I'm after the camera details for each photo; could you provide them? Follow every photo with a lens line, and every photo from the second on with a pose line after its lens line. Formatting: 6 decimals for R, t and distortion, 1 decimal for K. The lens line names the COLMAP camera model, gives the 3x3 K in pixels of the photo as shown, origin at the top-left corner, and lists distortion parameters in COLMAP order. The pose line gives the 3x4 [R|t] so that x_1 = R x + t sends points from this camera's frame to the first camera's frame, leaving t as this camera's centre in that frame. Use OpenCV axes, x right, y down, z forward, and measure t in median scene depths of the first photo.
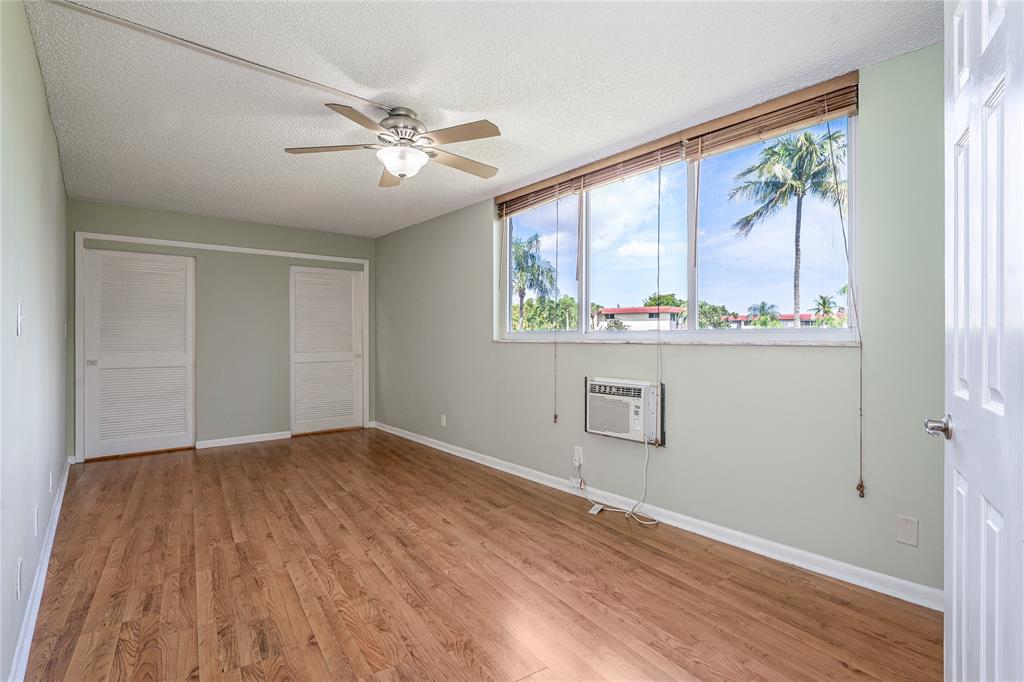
lens RADIAL K [[508.2, 0, 512.8], [0, 508.2, 340.4], [0, 0, 1]] dist [-0.004740, -0.000319]
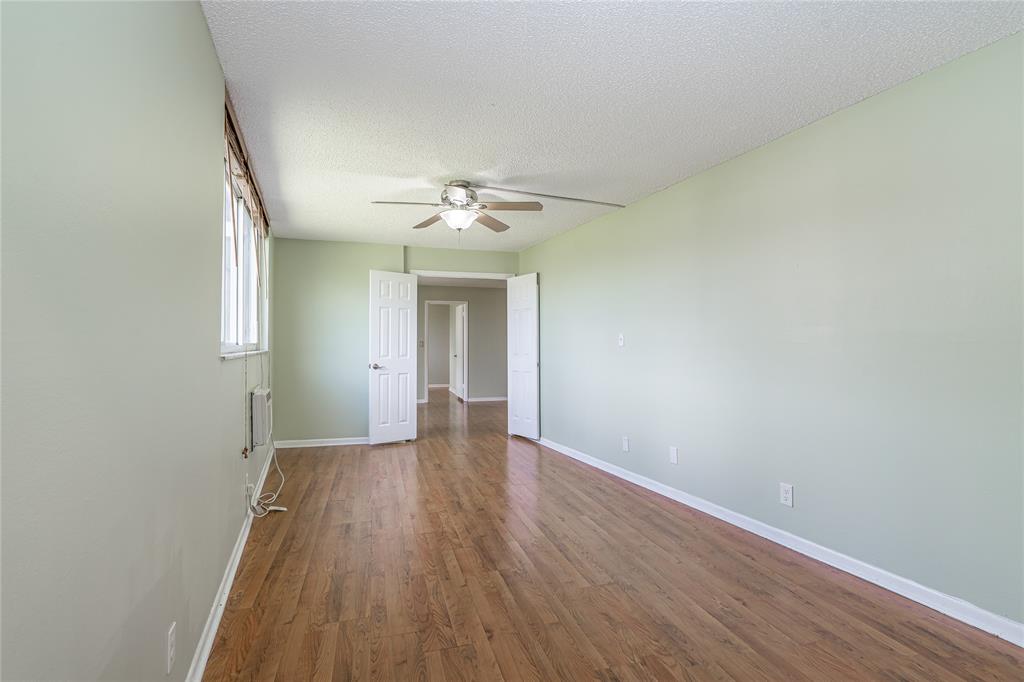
lens RADIAL K [[508.2, 0, 514.7], [0, 508.2, 339.4], [0, 0, 1]] dist [-0.004740, -0.000319]
pose [[-0.957635, 0.005316, 0.287937, -0.673858], [0.004544, 0.999984, -0.003350, -0.020931], [-0.287950, -0.001900, -0.957644, 2.029642]]
